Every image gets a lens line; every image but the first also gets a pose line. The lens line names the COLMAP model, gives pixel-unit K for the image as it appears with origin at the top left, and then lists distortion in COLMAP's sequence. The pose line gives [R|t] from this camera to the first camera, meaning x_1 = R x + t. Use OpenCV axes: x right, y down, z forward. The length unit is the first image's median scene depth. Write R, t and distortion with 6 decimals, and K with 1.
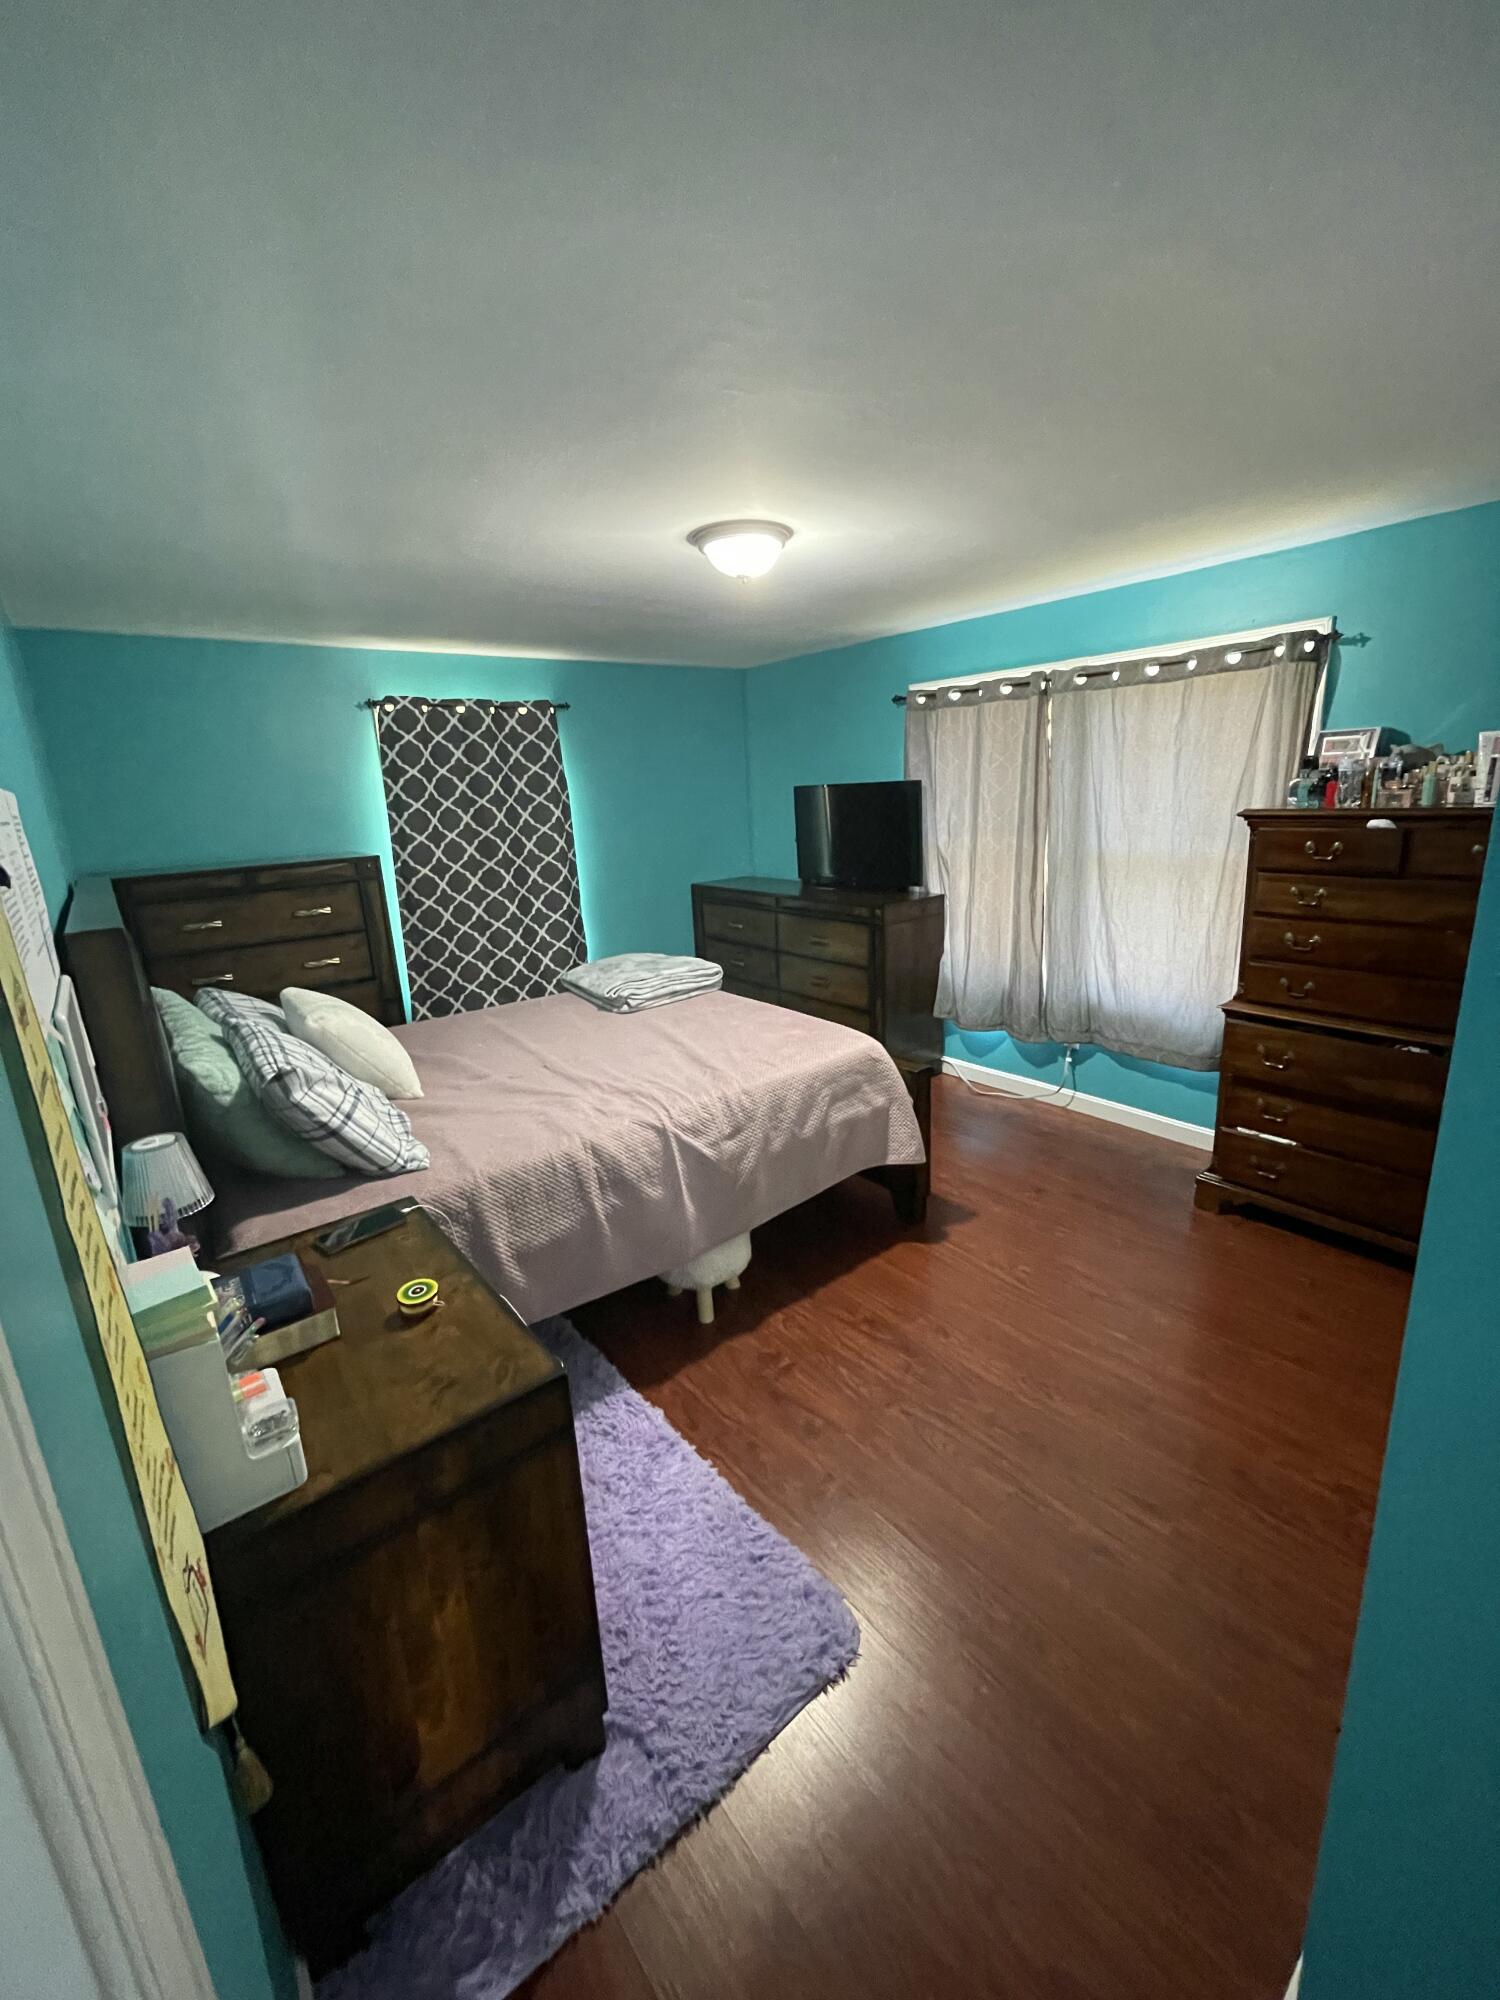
lens RADIAL K [[809.8, 0, 755.0], [0, 809.8, 991.0], [0, 0, 1]] dist [-0.002024, 0.000011]
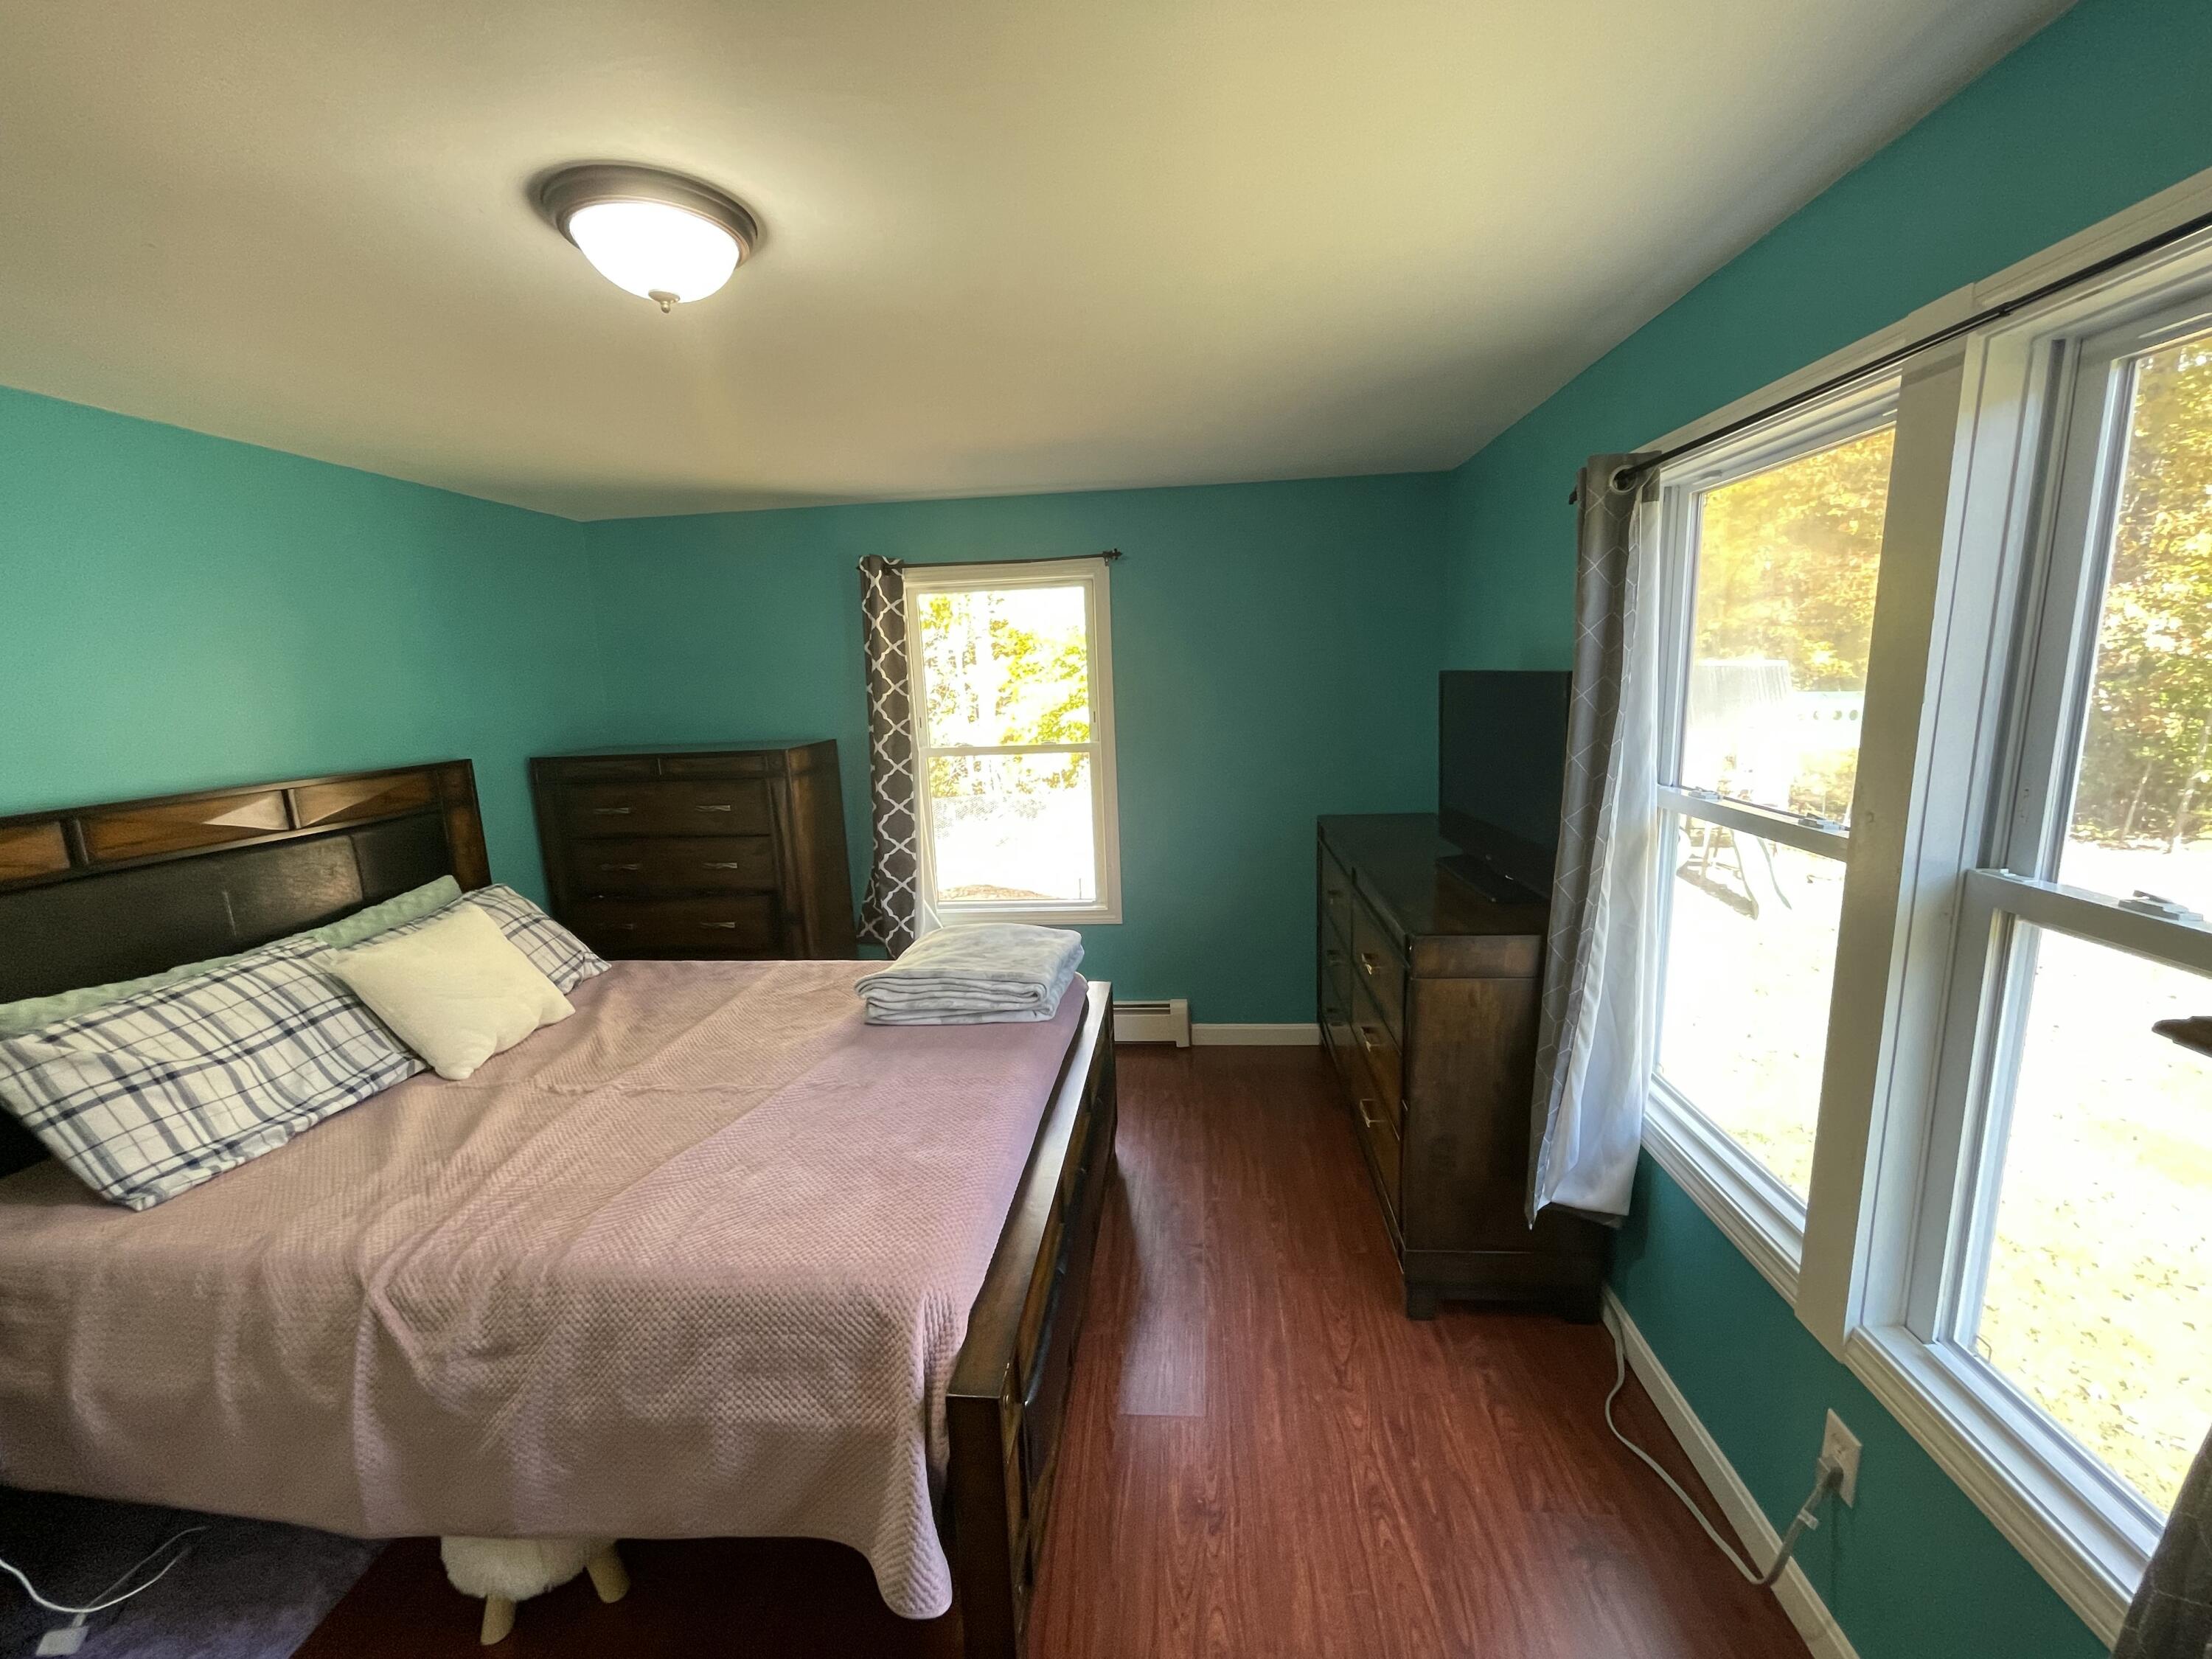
lens RADIAL K [[895.7, 0, 1112.7], [0, 895.7, 835.0], [0, 0, 1]] dist [-0.002024, 0.000011]
pose [[0.720662, 0.147674, -0.677376, 0.615297], [-0.169675, 0.984906, 0.034200, -0.248284], [0.672202, 0.090287, 0.734842, 0.809318]]
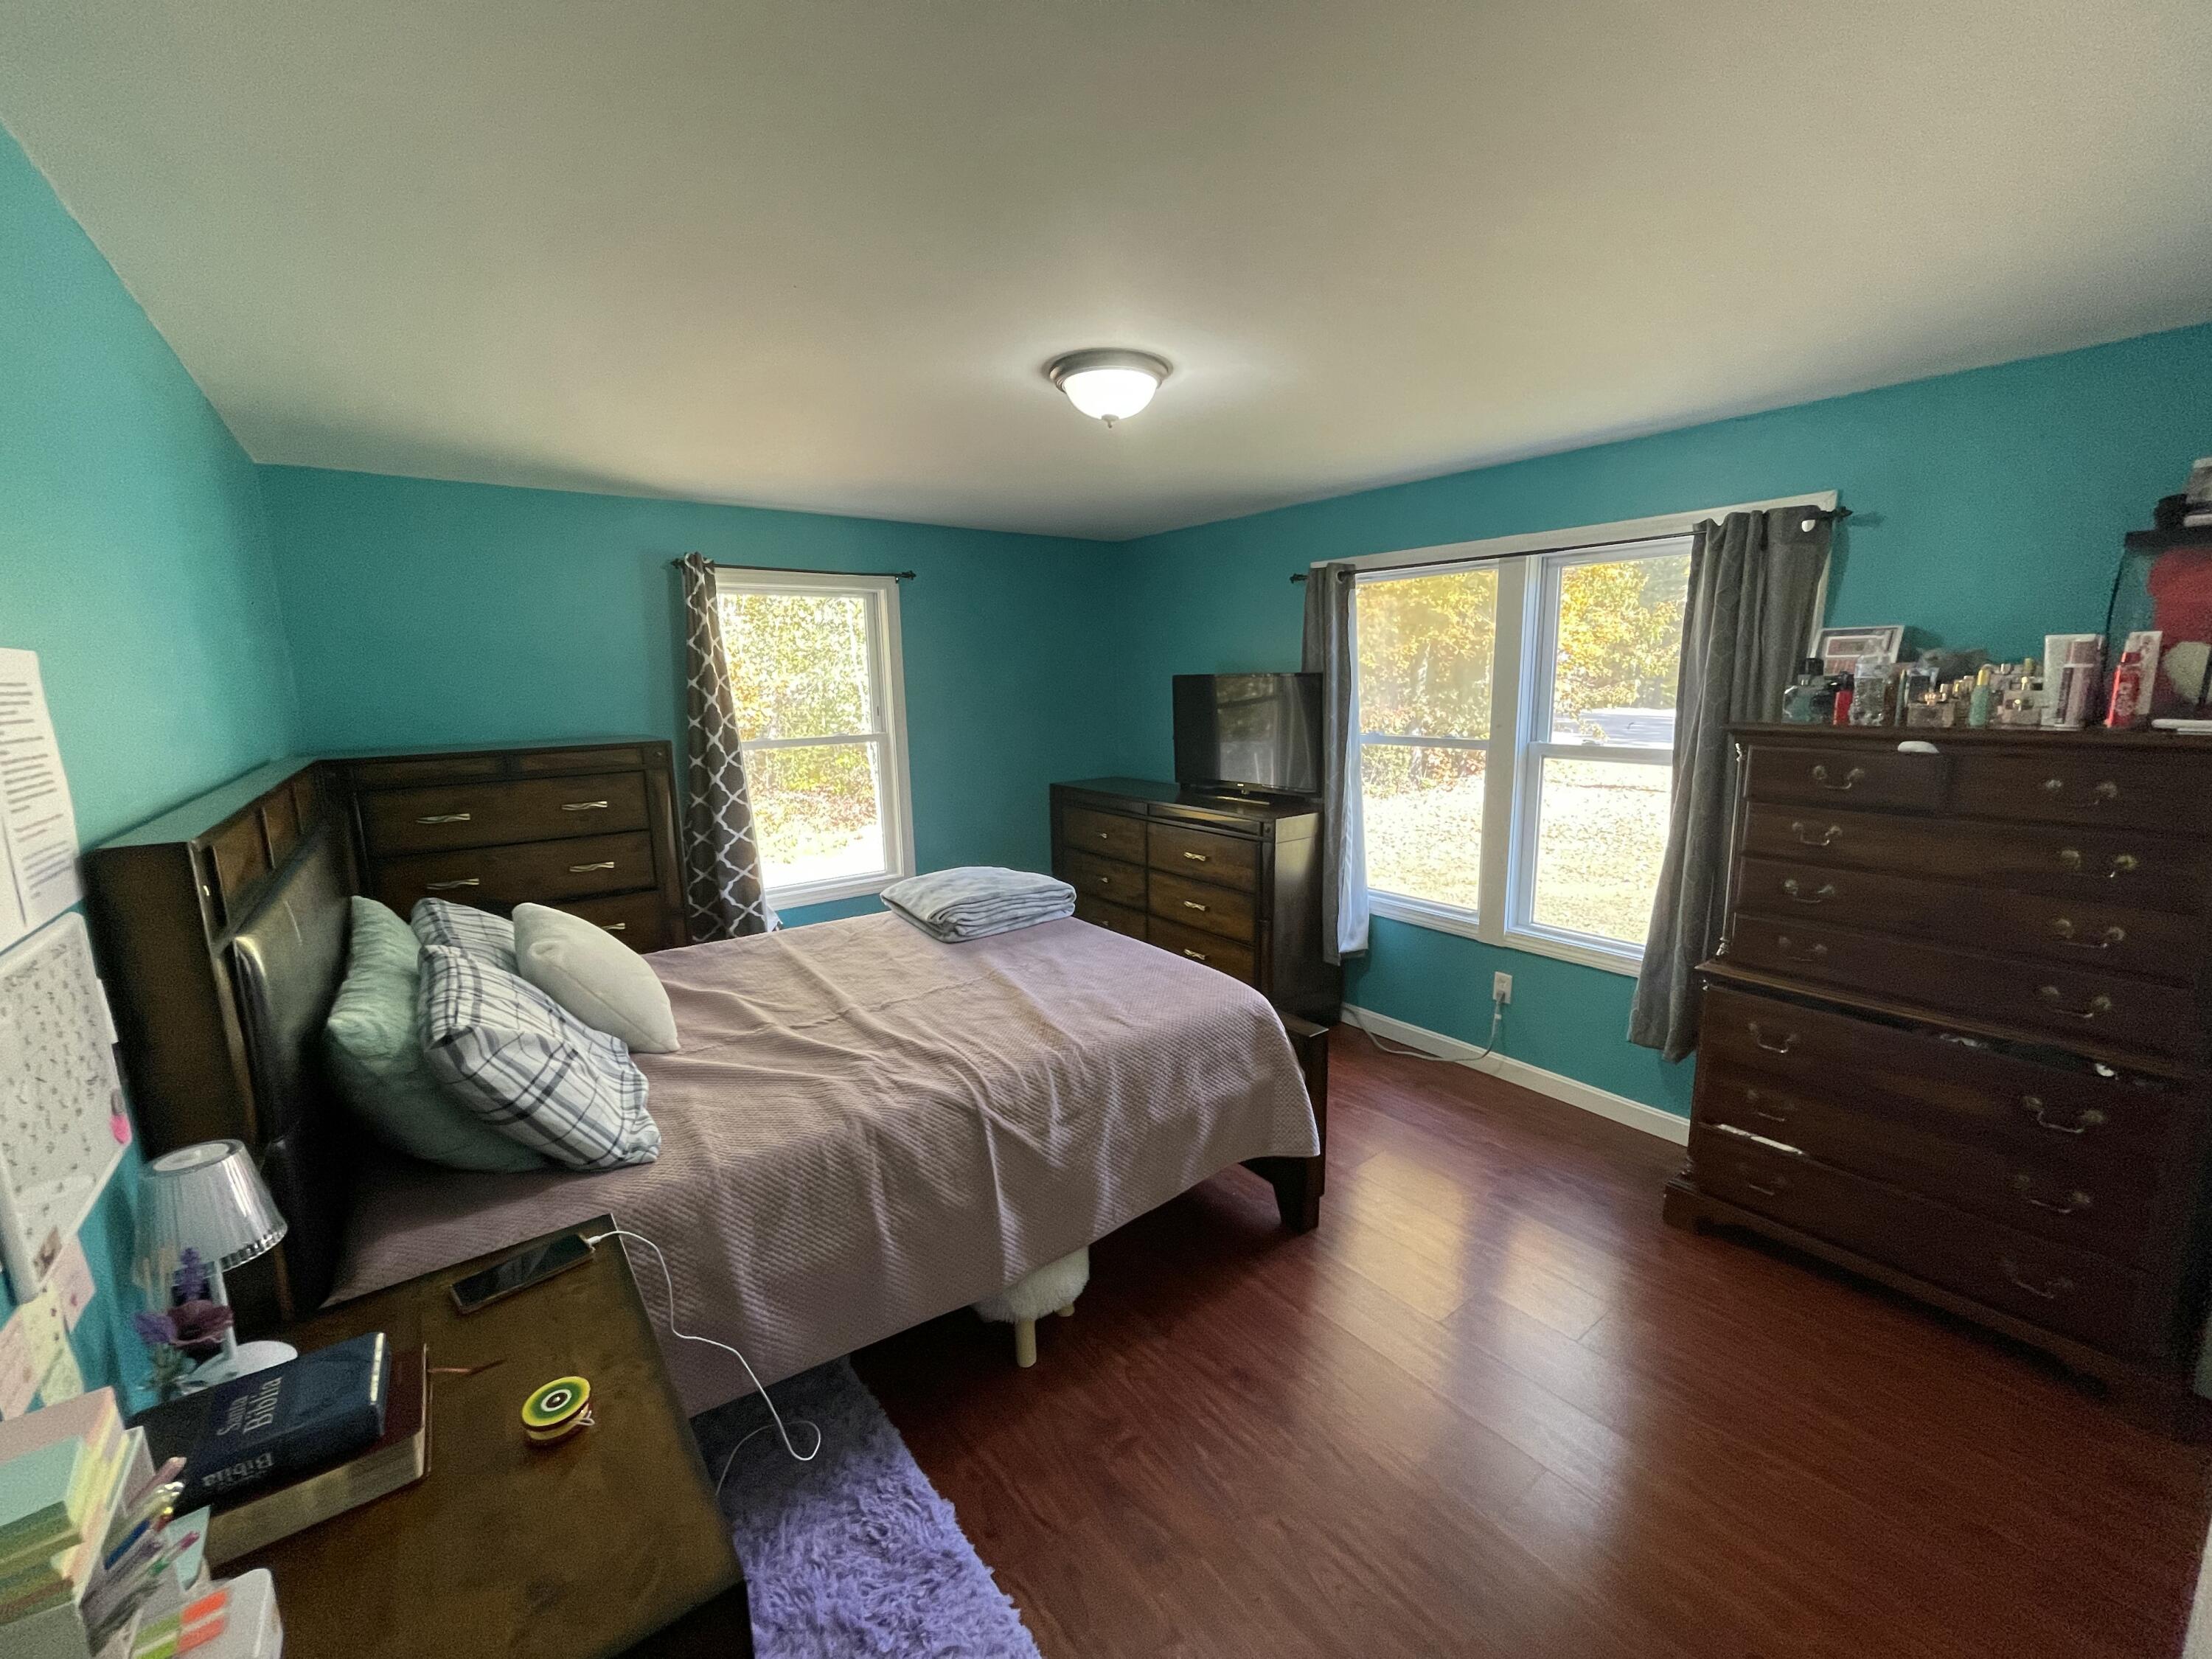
lens RADIAL K [[895.7, 0, 1116.8], [0, 895.7, 835.0], [0, 0, 1]] dist [-0.002024, 0.000011]
pose [[0.999197, 0.035227, -0.019111, 0.024693], [-0.036467, 0.996952, -0.068971, -0.034132], [0.016623, 0.069612, 0.997436, 0.132480]]
